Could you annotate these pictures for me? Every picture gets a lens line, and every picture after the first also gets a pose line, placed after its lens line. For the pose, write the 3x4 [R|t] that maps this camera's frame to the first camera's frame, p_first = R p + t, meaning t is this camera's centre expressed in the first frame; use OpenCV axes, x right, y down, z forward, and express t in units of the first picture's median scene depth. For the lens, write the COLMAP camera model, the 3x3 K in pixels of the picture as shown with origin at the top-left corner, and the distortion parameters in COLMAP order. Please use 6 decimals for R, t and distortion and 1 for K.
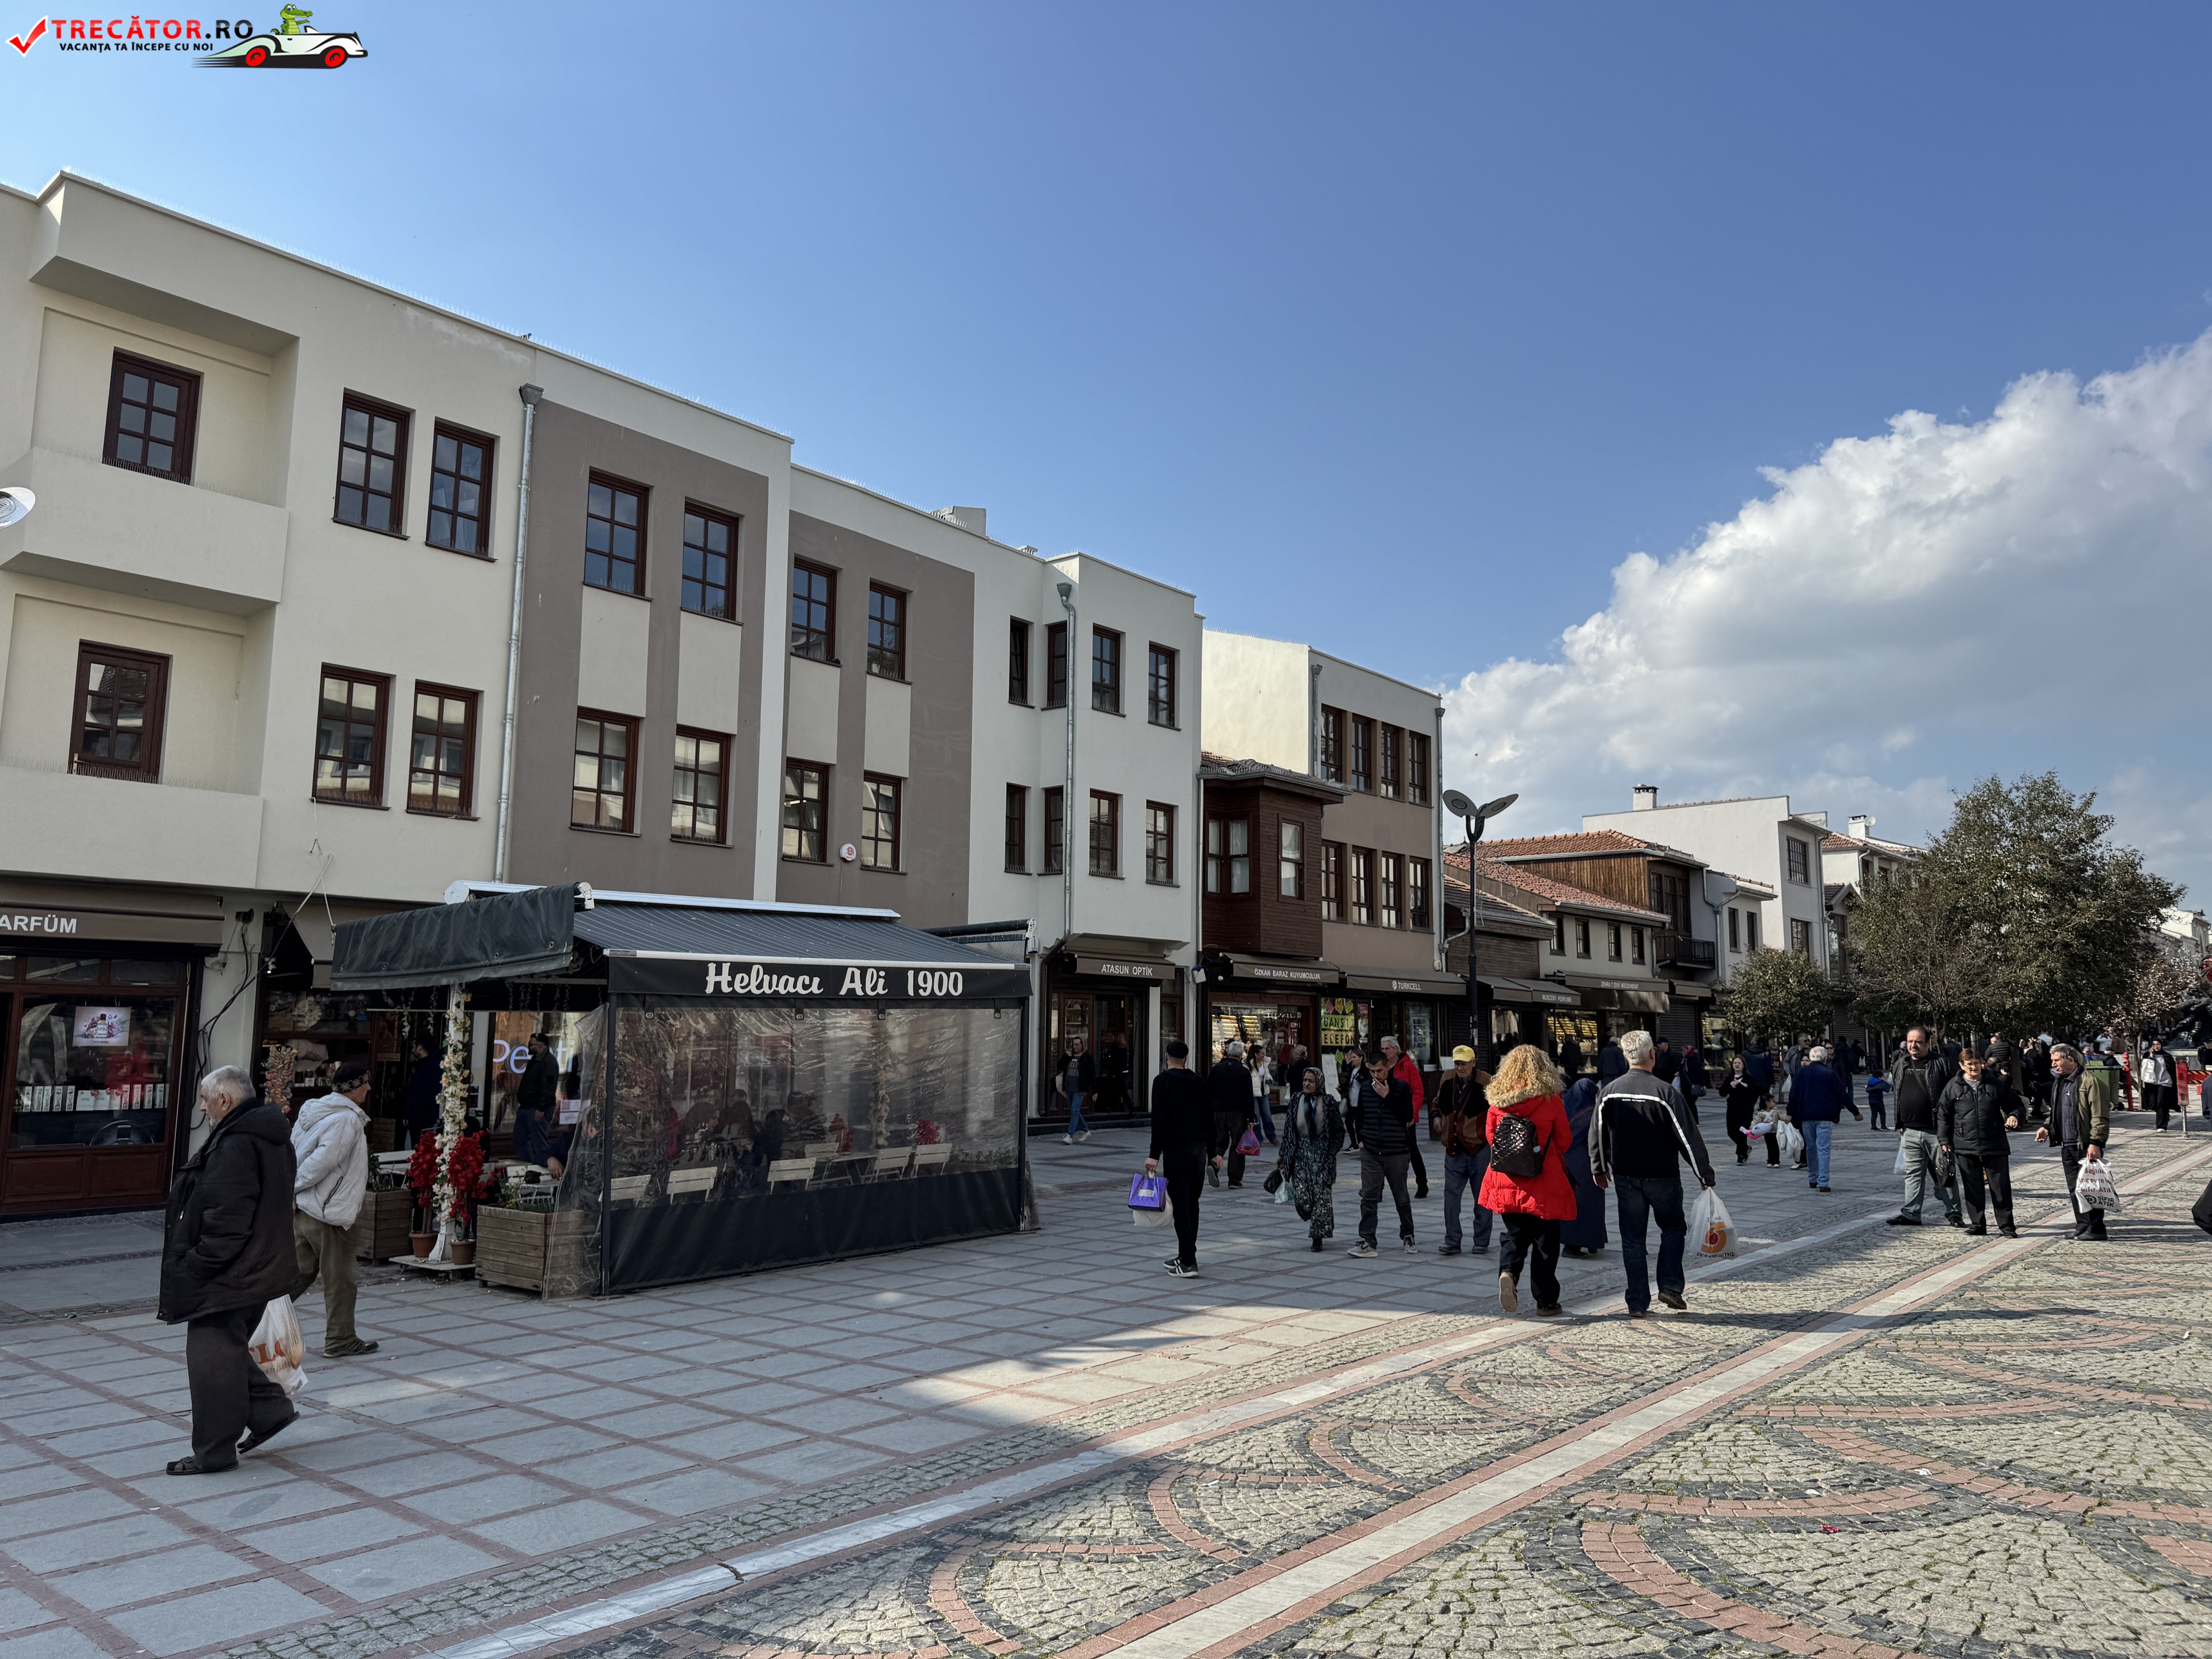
lens RADIAL K [[1573.0, 0, 1112.3], [0, 1573.0, 828.7], [0, 0, 1]] dist [-0.004533, -0.000736]
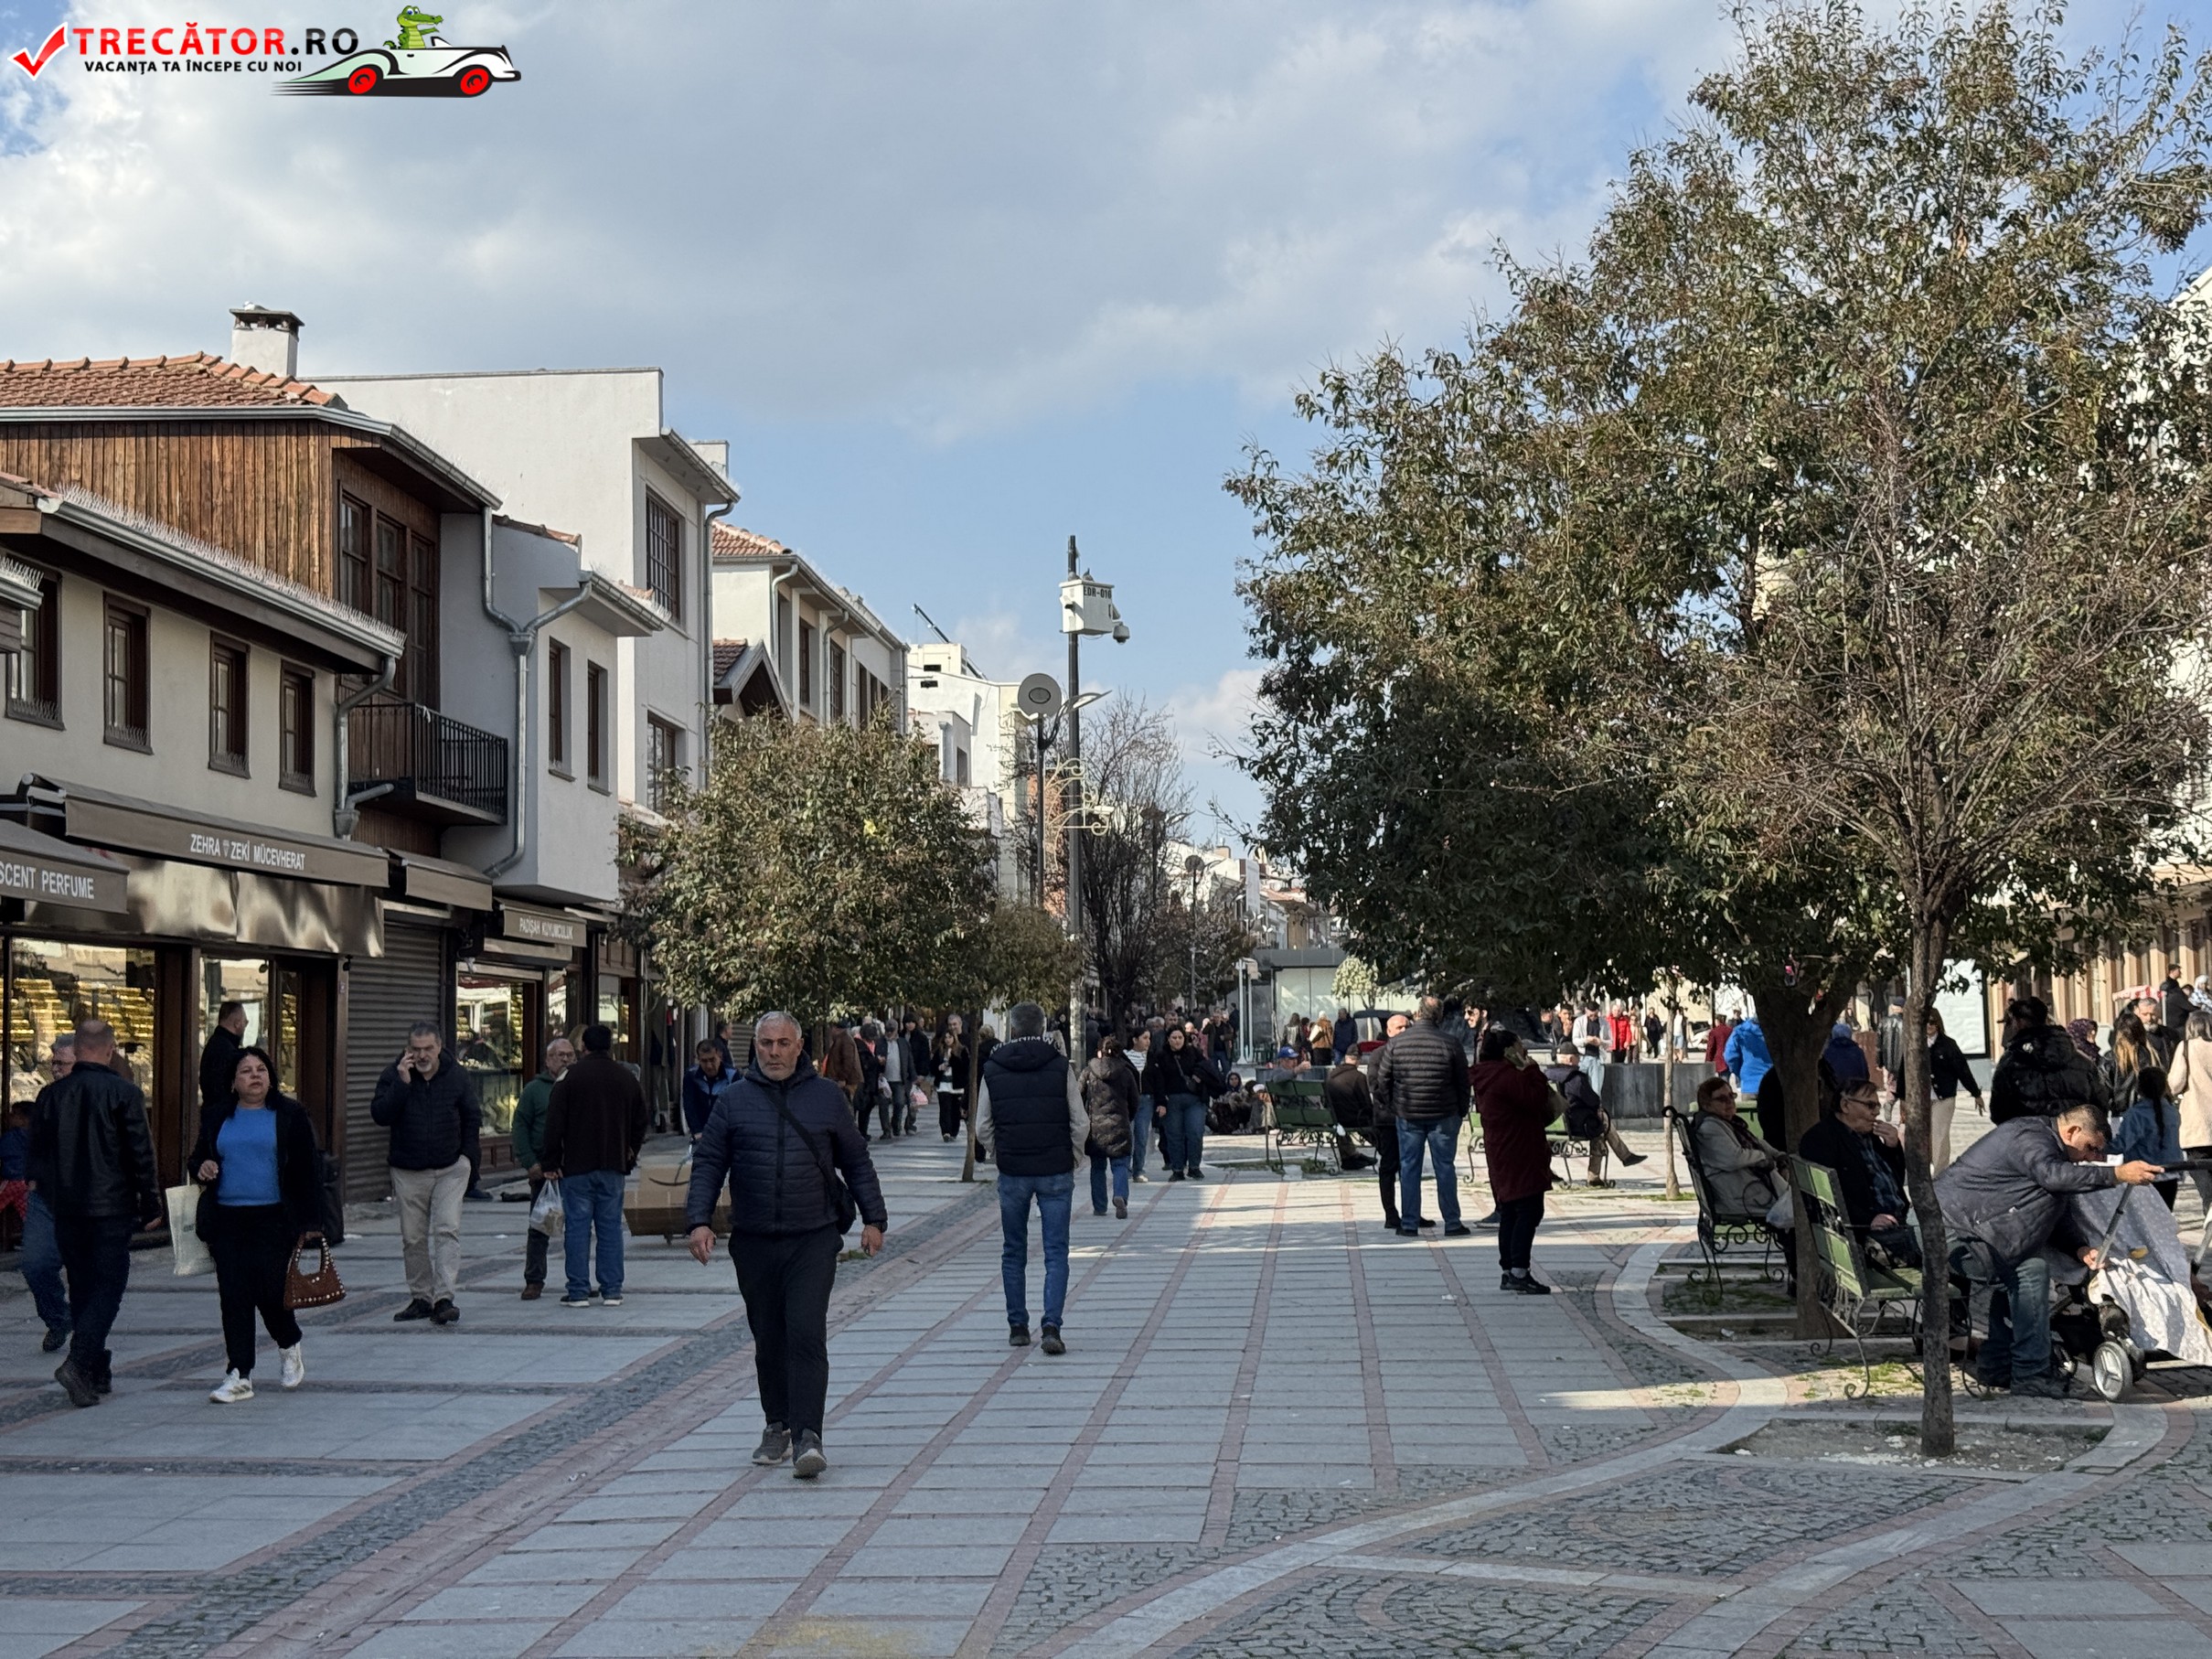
lens RADIAL K [[3116.6, 0, 1109.3], [0, 3116.6, 832.1], [0, 0, 1]] dist [0.051376, 0.000000]
pose [[0.802339, 0.025474, 0.596324, 0.102633], [-0.060776, 0.997383, 0.039166, 0.058619], [-0.593766, -0.067667, 0.801788, 0.416802]]
